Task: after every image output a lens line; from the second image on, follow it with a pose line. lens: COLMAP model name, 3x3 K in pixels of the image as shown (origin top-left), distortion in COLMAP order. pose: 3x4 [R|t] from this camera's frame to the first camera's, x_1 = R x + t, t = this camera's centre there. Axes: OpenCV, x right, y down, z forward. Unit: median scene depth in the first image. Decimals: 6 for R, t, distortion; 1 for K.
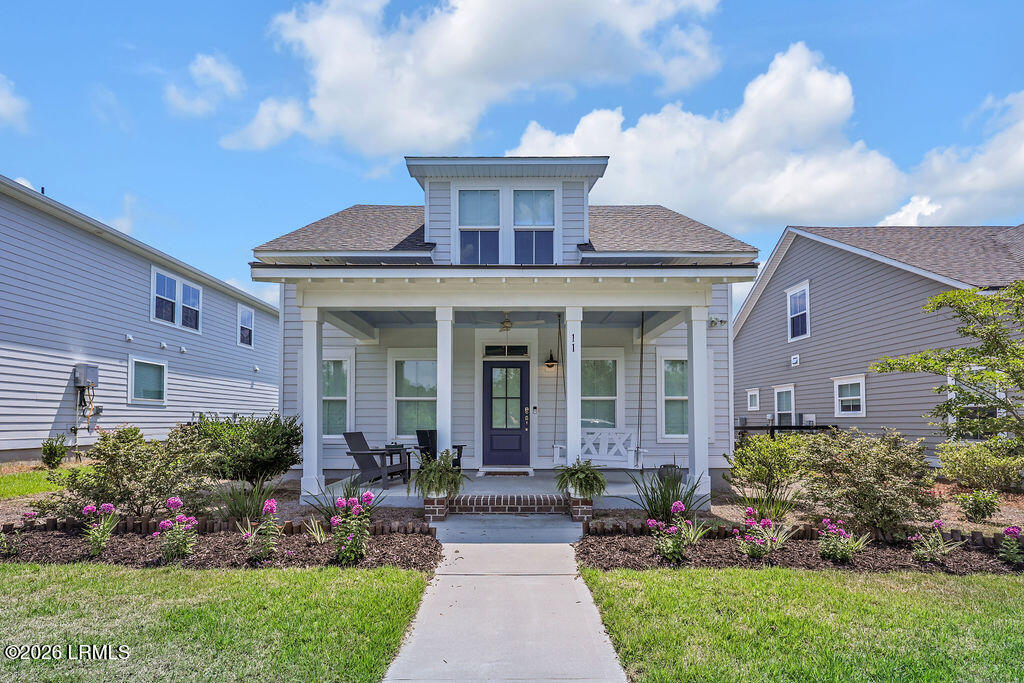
lens RADIAL K [[410.4, 0, 513.5], [0, 410.4, 344.1], [0, 0, 1]] dist [-0.002672, 0.000031]
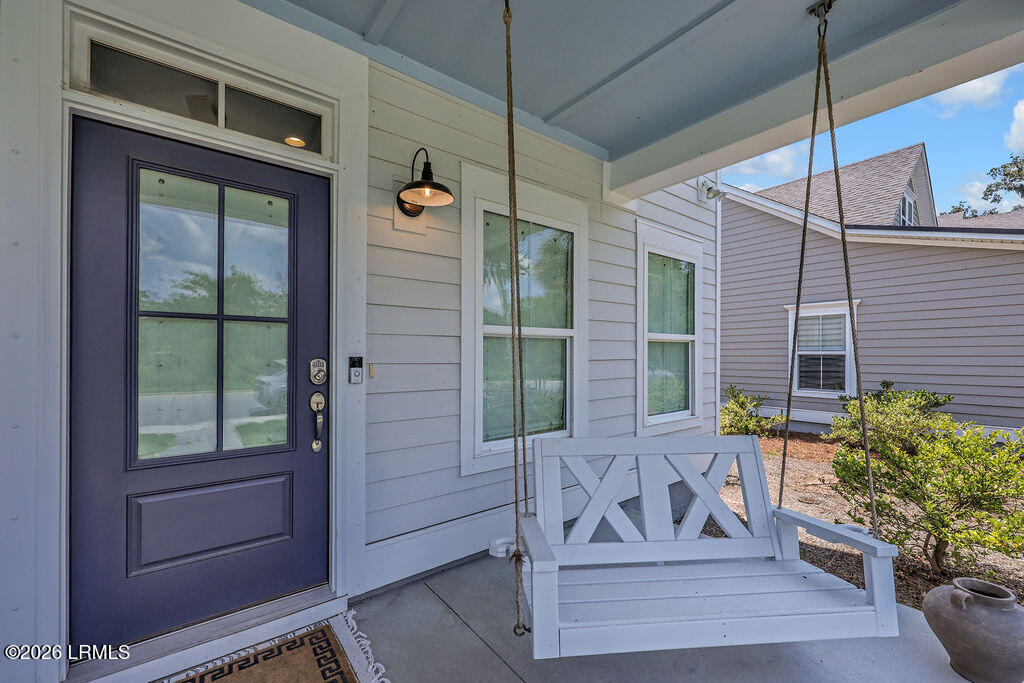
lens RADIAL K [[410.4, 0, 513.5], [0, 410.4, 344.1], [0, 0, 1]] dist [-0.002672, 0.000031]
pose [[0.793292, 0.013544, 0.608691, -0.026119], [-0.113906, 0.985402, 0.126523, 0.099466], [-0.598092, -0.169703, 0.783254, 0.732694]]
